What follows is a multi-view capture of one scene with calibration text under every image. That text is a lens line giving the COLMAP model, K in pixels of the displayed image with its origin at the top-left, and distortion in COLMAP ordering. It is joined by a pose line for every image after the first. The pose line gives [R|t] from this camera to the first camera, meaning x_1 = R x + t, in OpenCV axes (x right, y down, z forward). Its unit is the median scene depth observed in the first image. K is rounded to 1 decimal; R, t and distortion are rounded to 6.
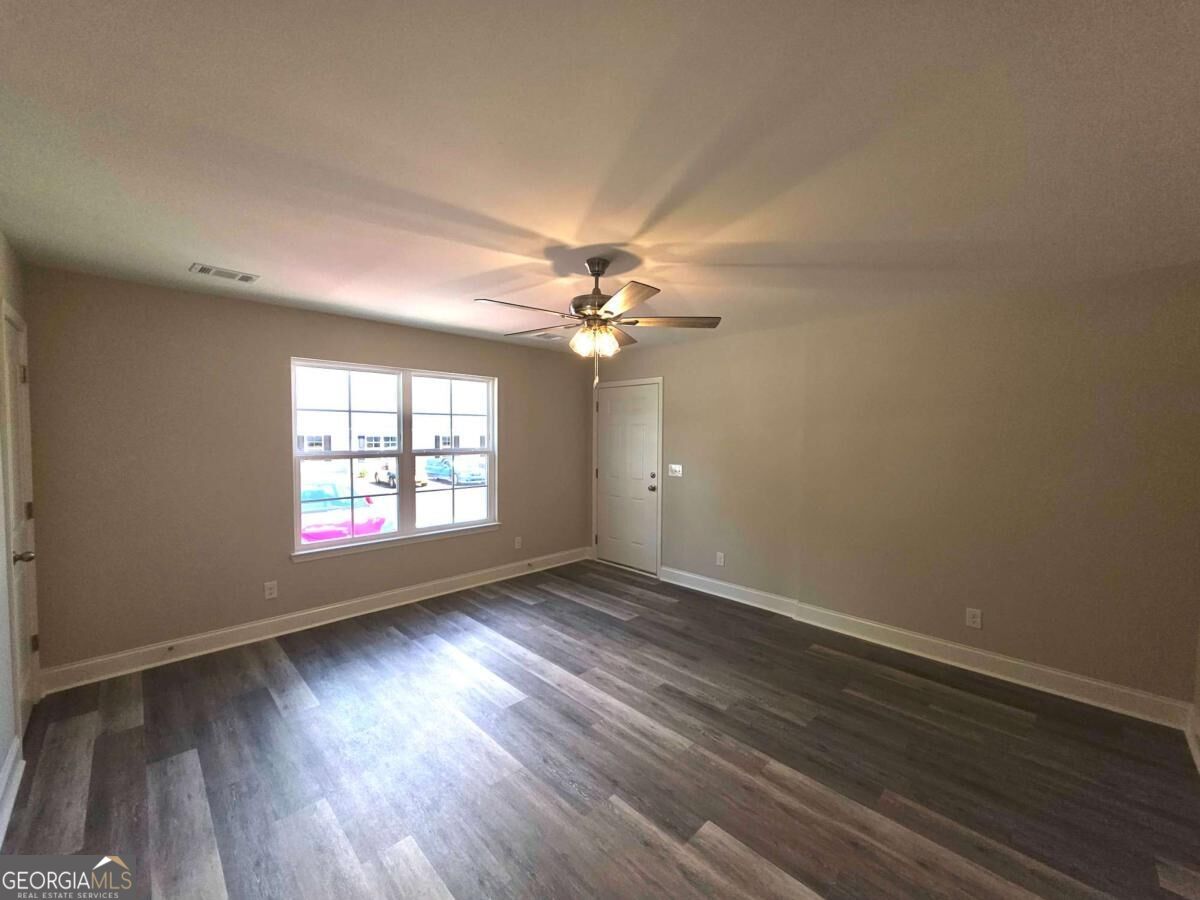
lens RADIAL K [[475.4, 0, 598.7], [0, 475.4, 450.3], [0, 0, 1]] dist [0.005866, -0.000171]
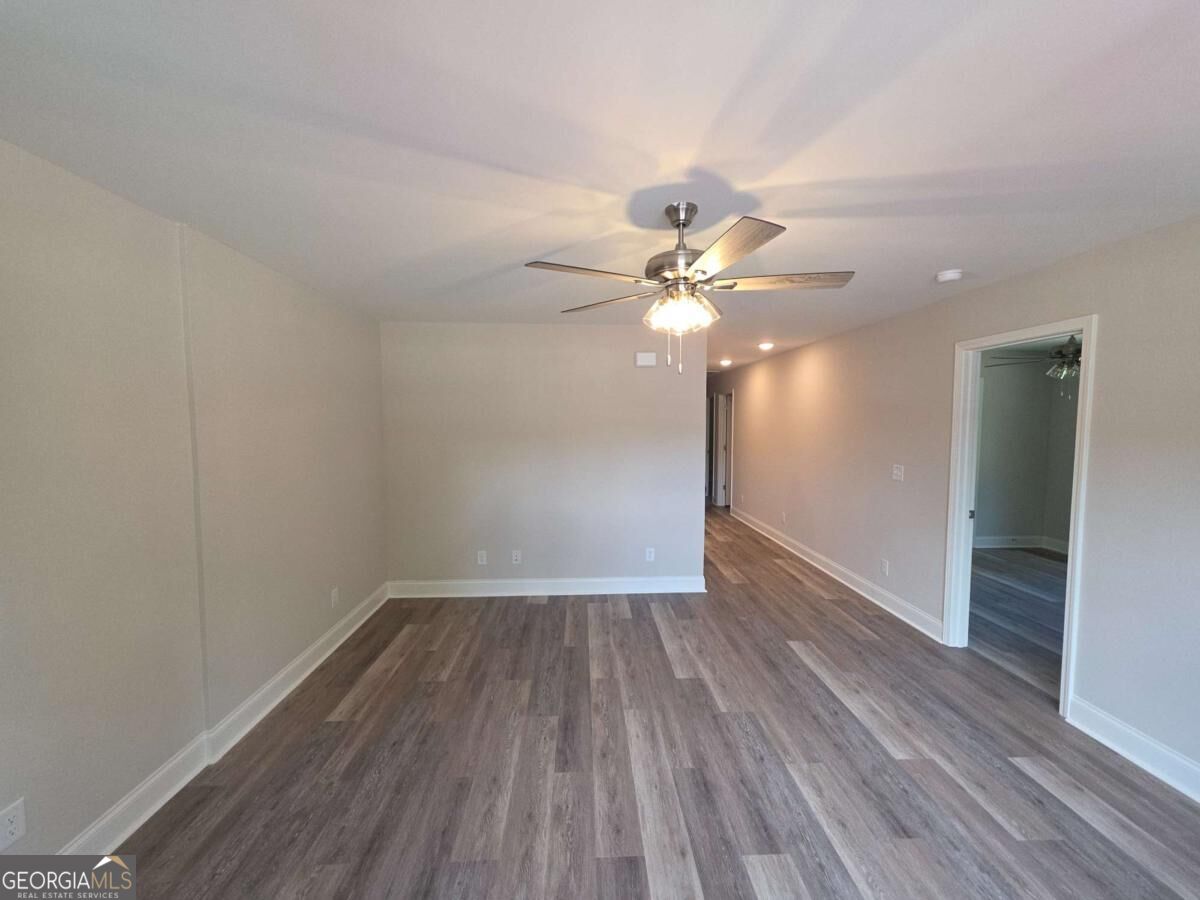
lens RADIAL K [[475.4, 0, 598.4], [0, 475.4, 452.4], [0, 0, 1]] dist [0.005866, -0.000171]
pose [[-0.737823, -0.053323, 0.672885, -0.388741], [0.020201, 0.994684, 0.100975, -0.077272], [-0.674692, 0.088095, -0.732823, 1.488036]]
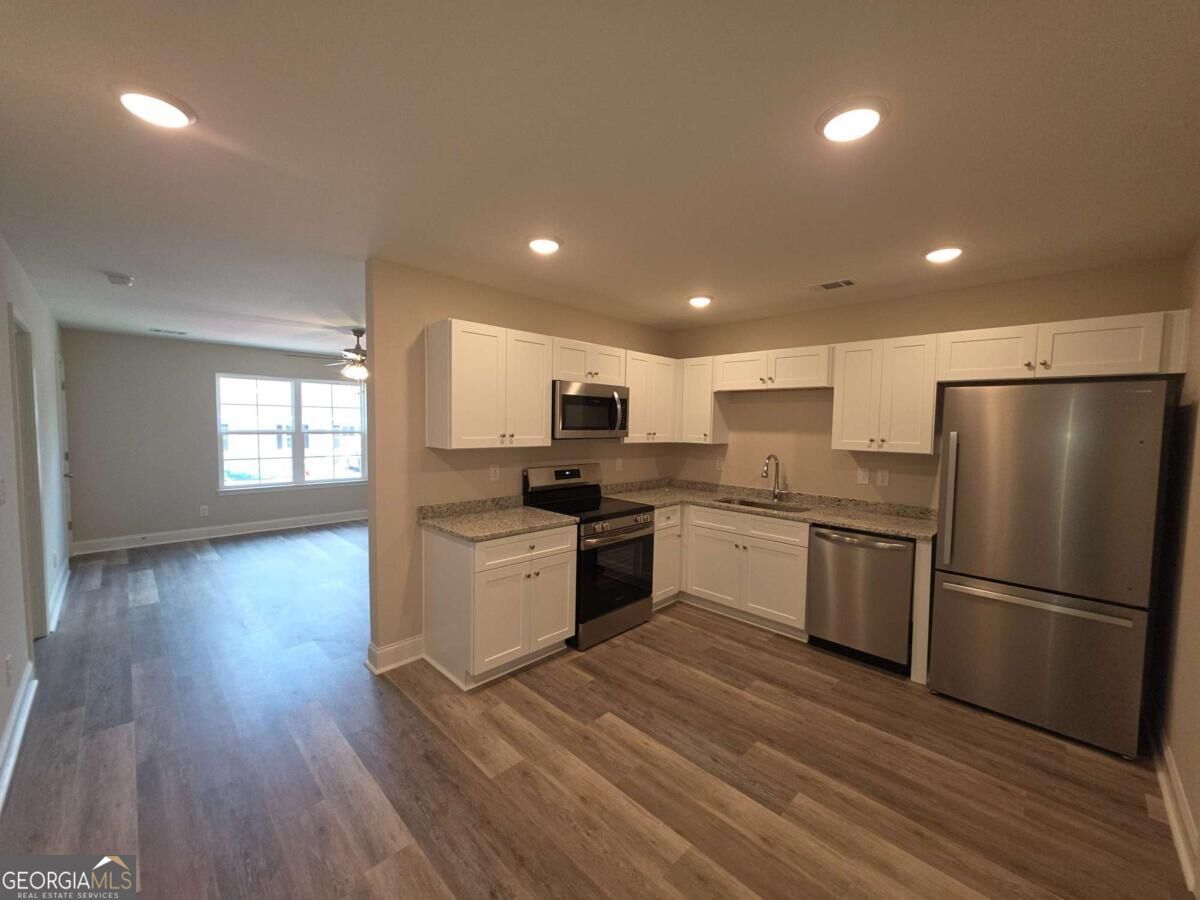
lens RADIAL K [[475.4, 0, 601.8], [0, 475.4, 451.7], [0, 0, 1]] dist [0.005866, -0.000171]
pose [[0.999881, 0.009596, 0.012092, 0.858639], [-0.009833, 0.999758, 0.019674, 0.045761], [-0.011900, -0.019790, 0.999733, -0.864628]]
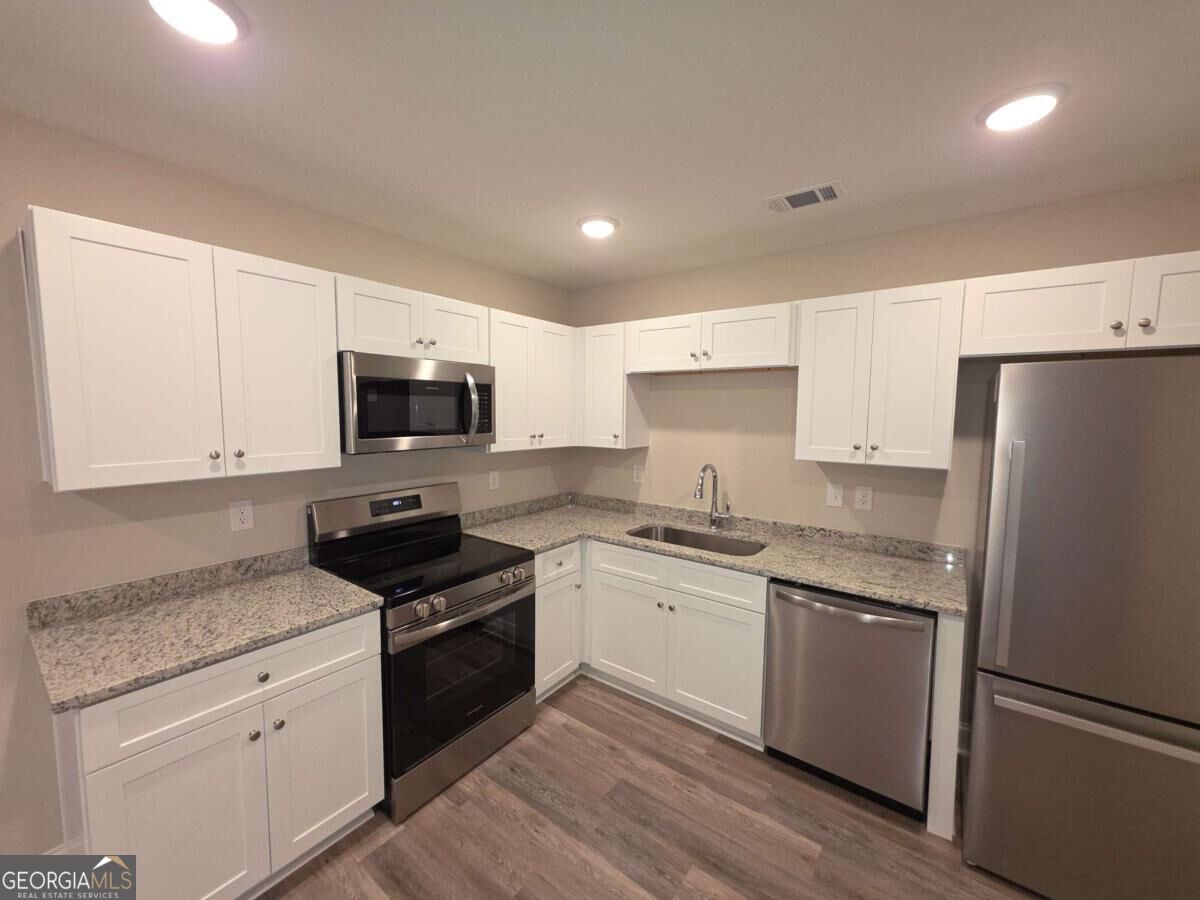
lens RADIAL K [[475.4, 0, 601.6], [0, 475.4, 451.3], [0, 0, 1]] dist [0.005866, -0.000171]
pose [[0.988447, -0.011323, 0.151141, 1.213798], [0.004177, 0.998862, 0.047518, -0.052748], [-0.151507, -0.046338, 0.987369, 0.203408]]
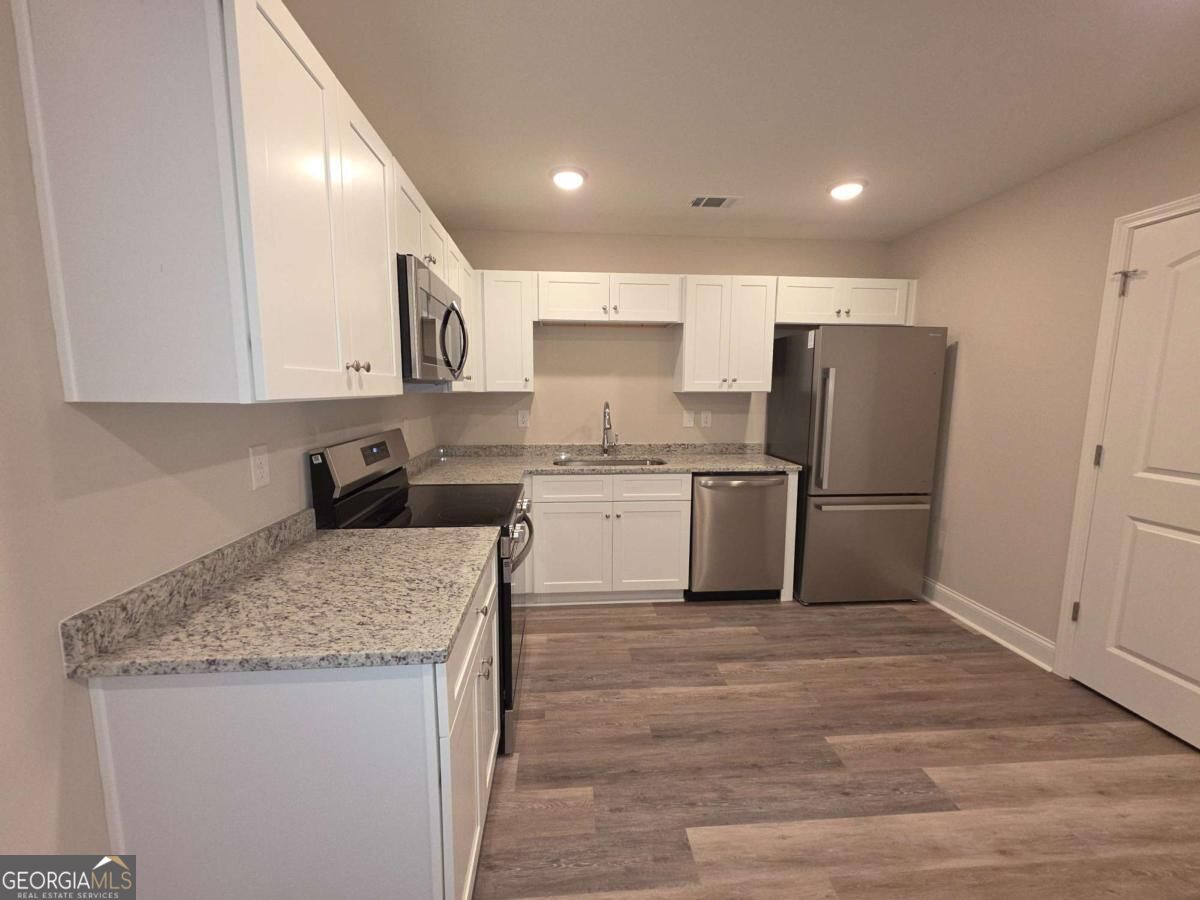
lens RADIAL K [[475.4, 0, 595.7], [0, 475.4, 449.6], [0, 0, 1]] dist [0.005866, -0.000171]
pose [[0.647073, -0.102096, 0.755561, -0.074771], [0.032351, 0.993778, 0.106580, 0.097244], [-0.761741, -0.044522, 0.646350, 0.617271]]
